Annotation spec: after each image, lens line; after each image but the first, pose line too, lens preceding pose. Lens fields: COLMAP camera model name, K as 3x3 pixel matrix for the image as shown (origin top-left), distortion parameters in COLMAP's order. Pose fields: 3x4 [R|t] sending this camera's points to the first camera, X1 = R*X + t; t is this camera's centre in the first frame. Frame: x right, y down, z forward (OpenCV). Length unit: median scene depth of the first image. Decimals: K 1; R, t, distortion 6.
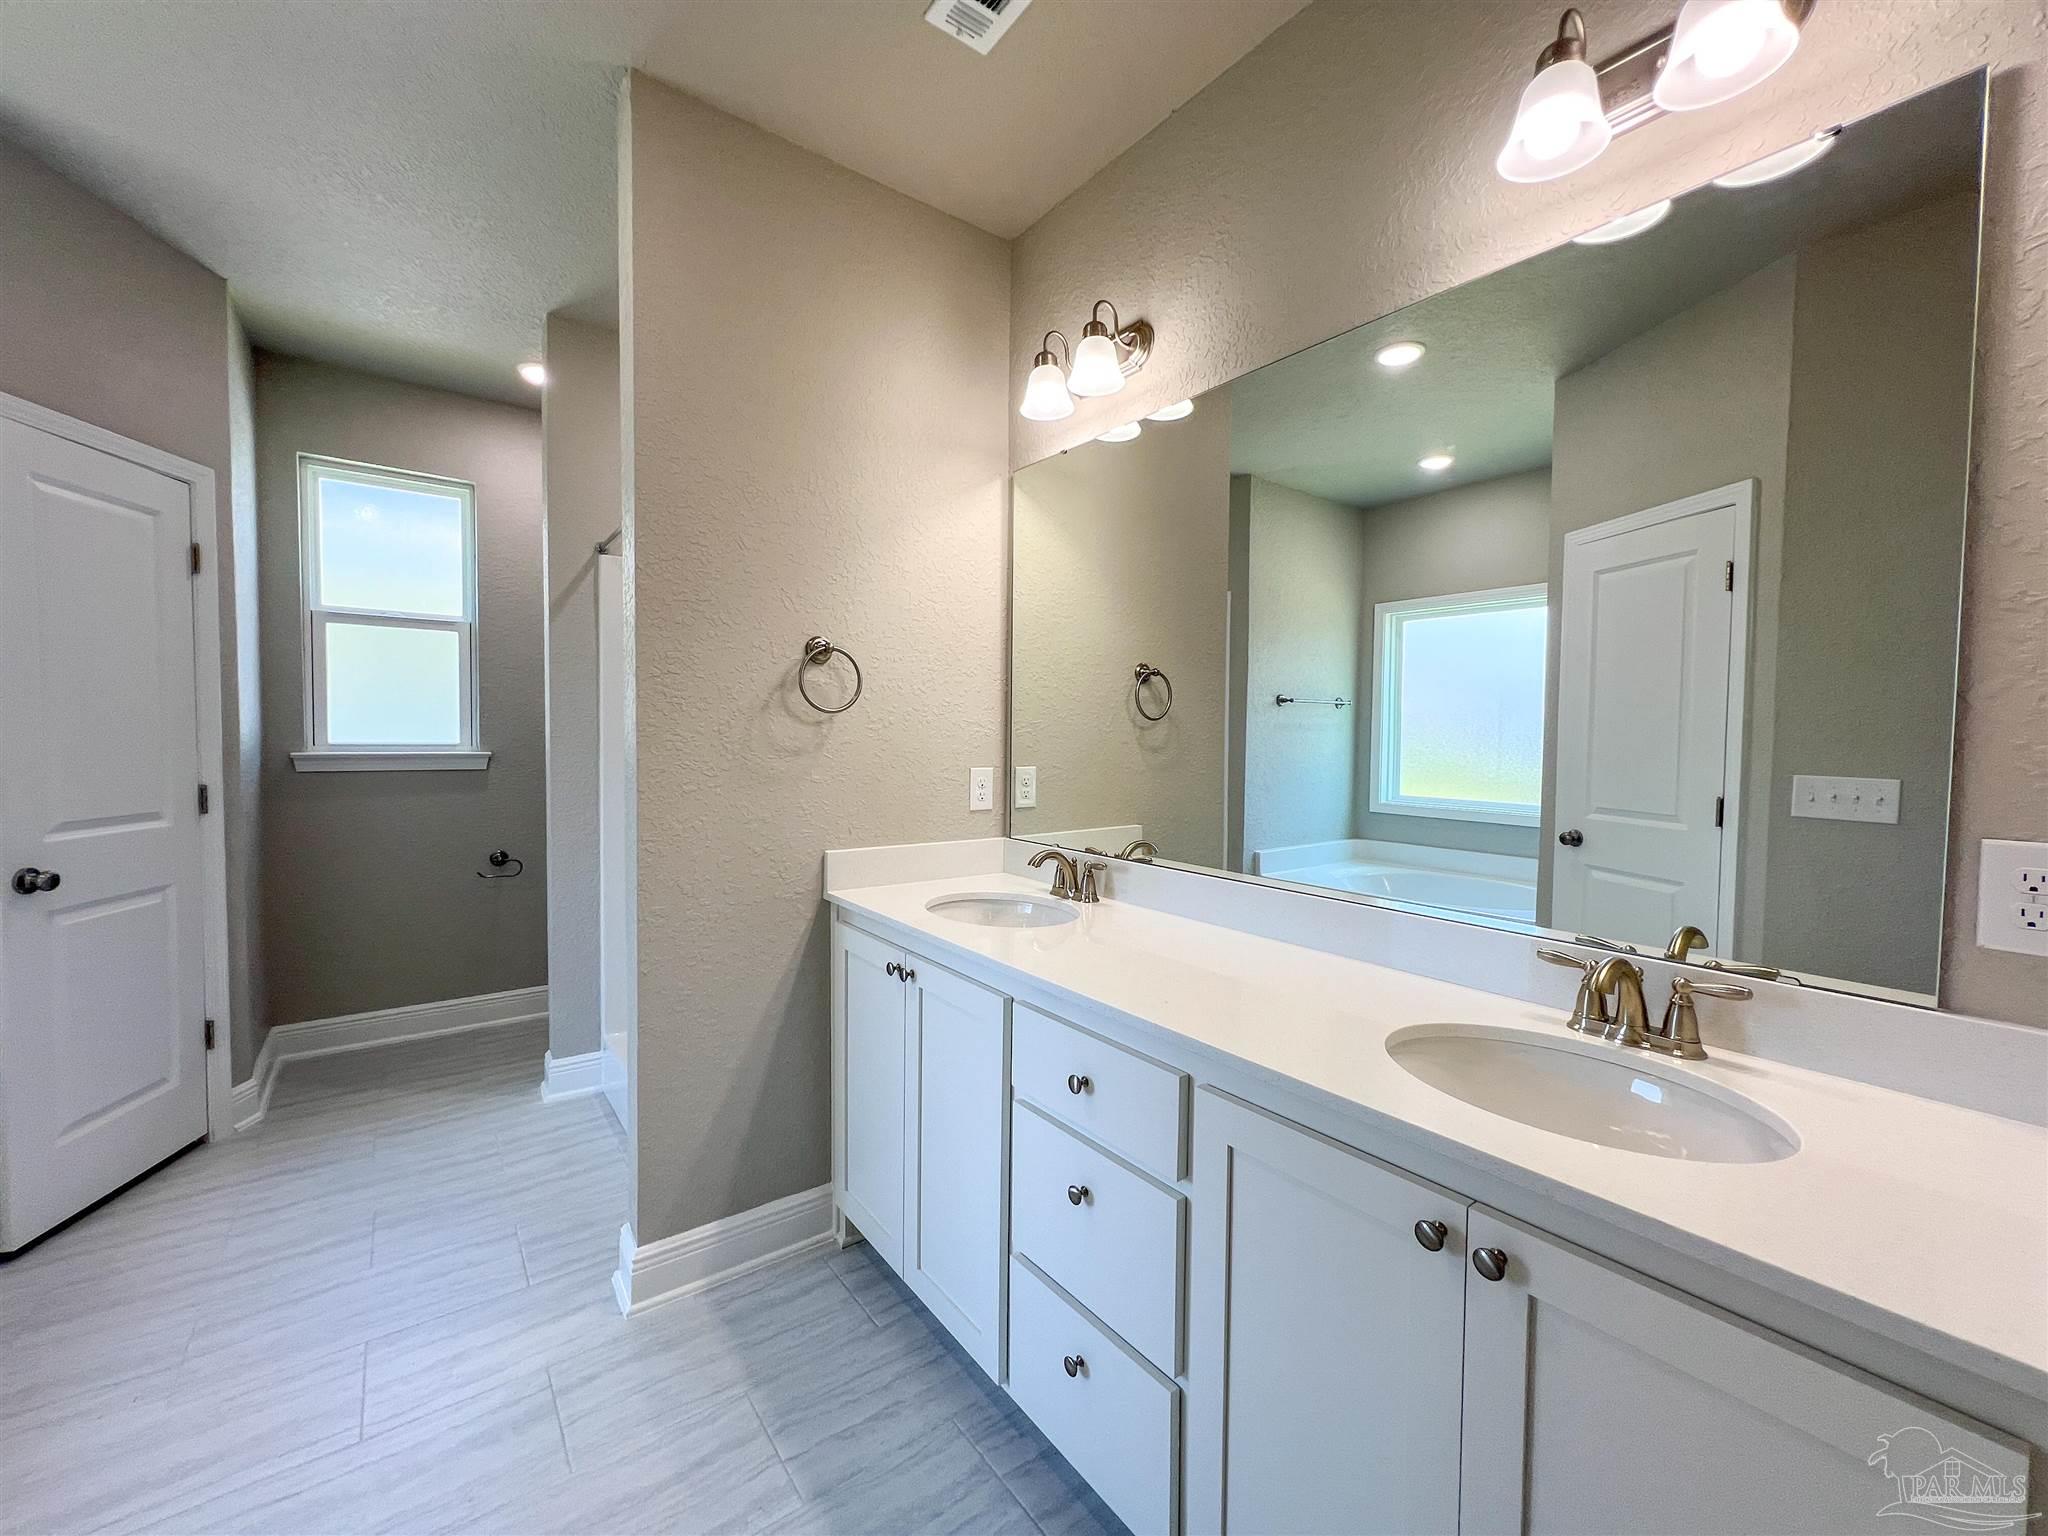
lens RADIAL K [[817.6, 0, 1023.0], [0, 817.6, 764.4], [0, 0, 1]] dist [-0.000197, 0.000071]
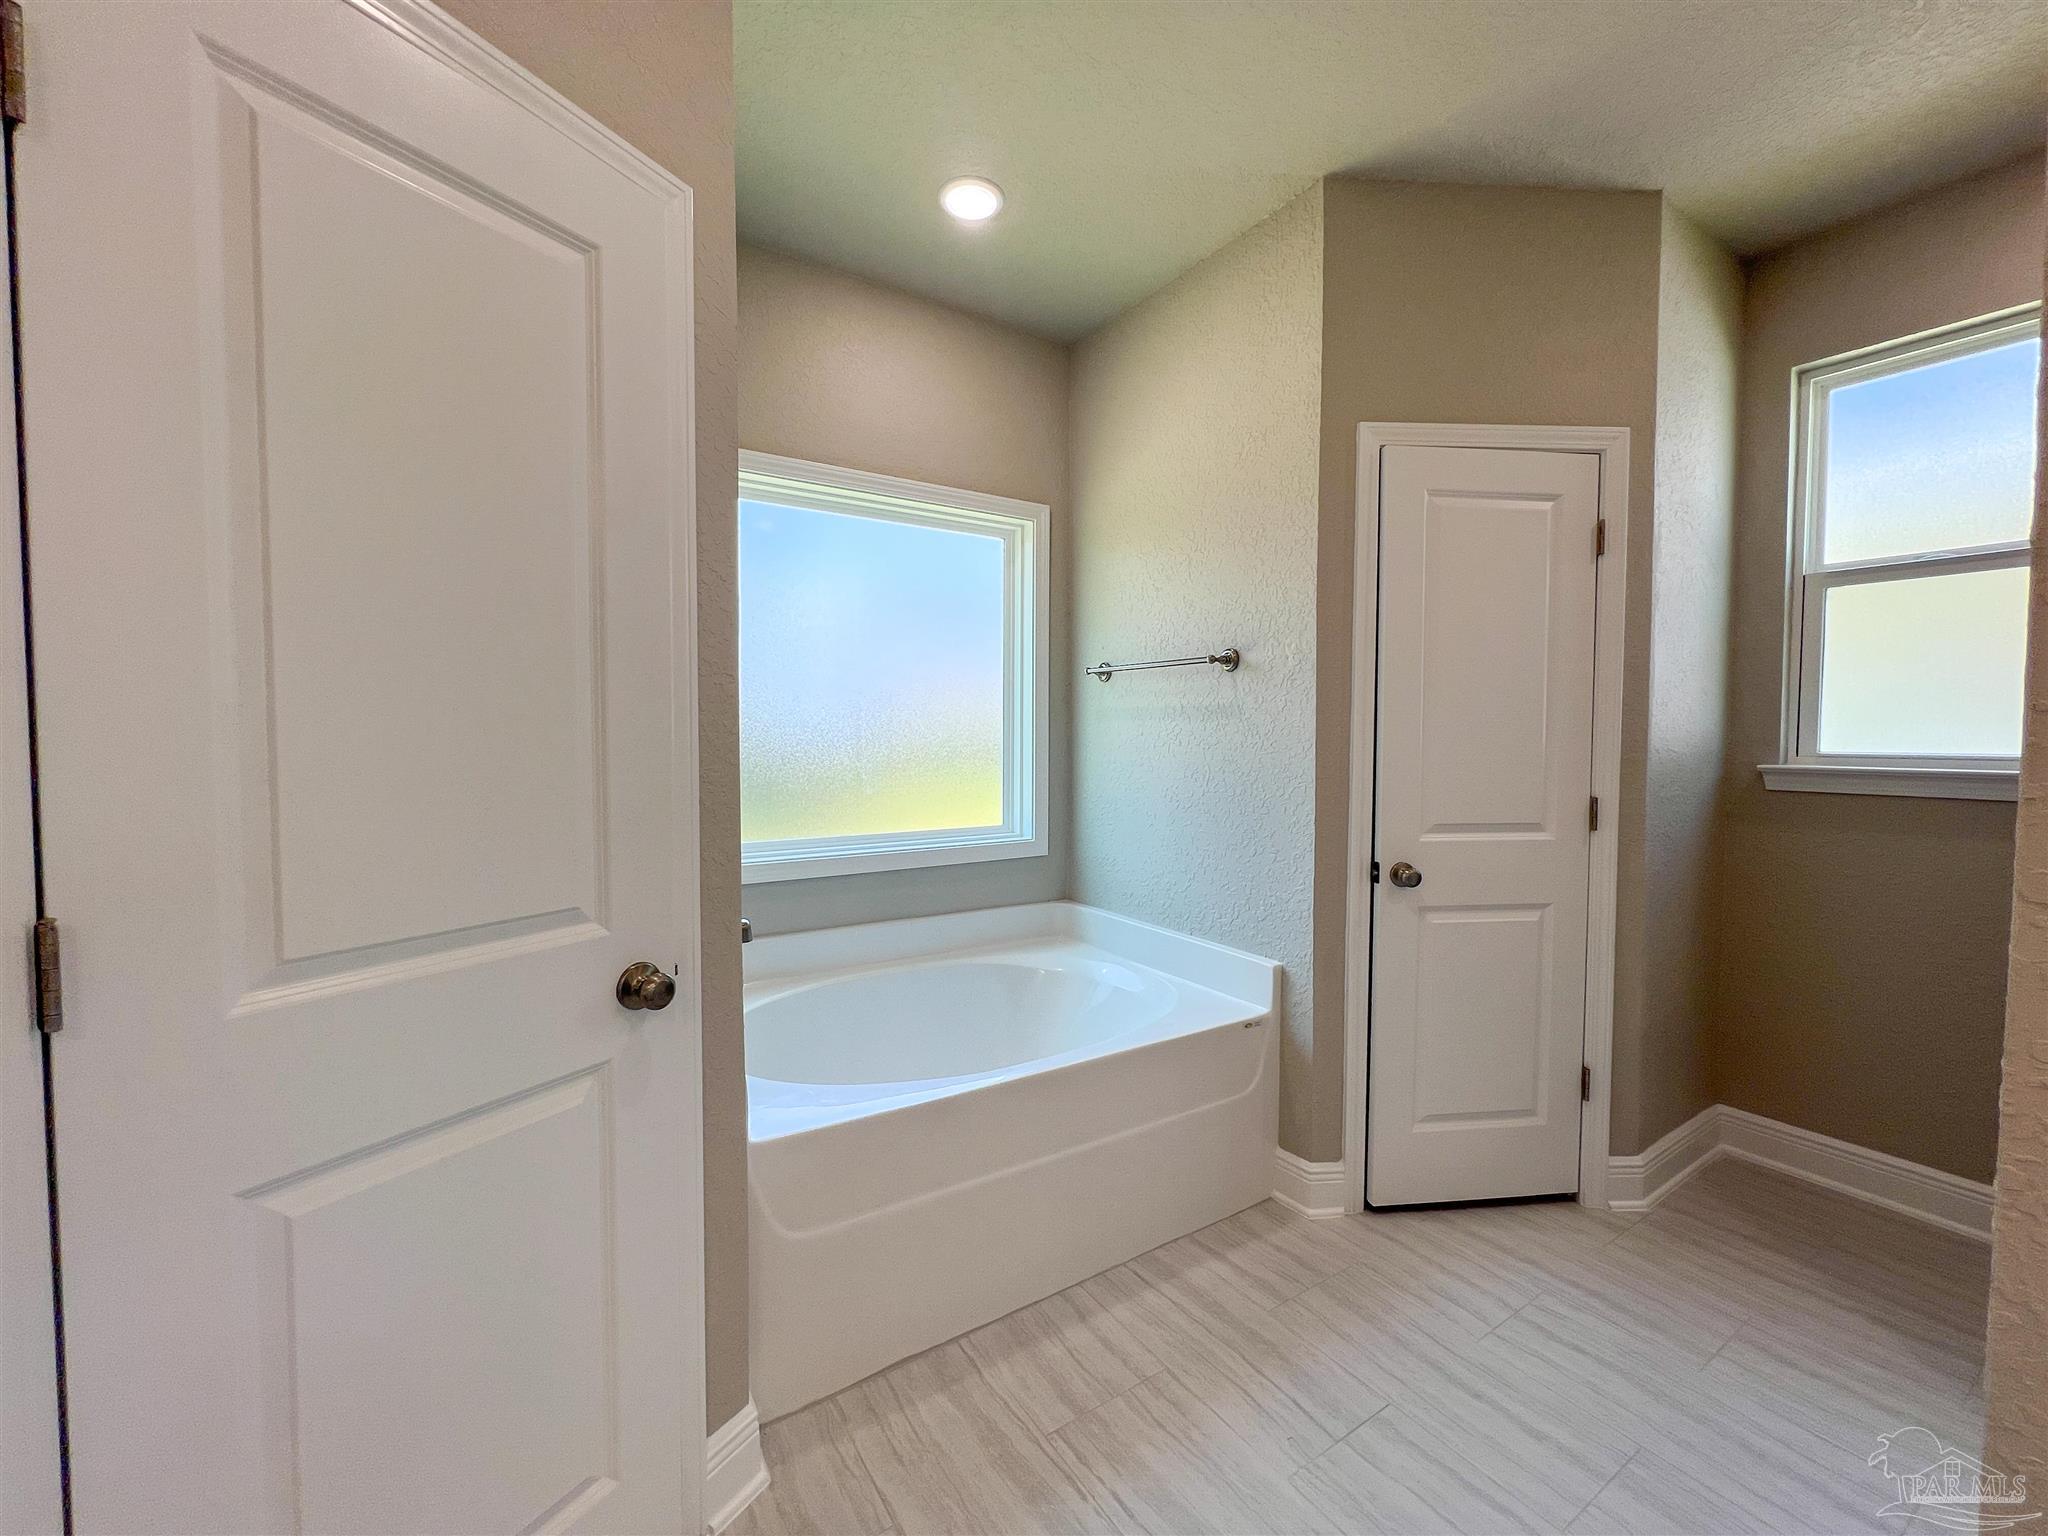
lens RADIAL K [[815.4, 0, 1017.2], [0, 815.4, 761.5], [0, 0, 1]] dist [-0.001097, 0.000132]
pose [[-0.082105, 0.026053, -0.996283, -0.084949], [-0.042274, 0.998668, 0.029599, -0.013018], [0.995727, 0.044547, -0.080894, 0.444446]]
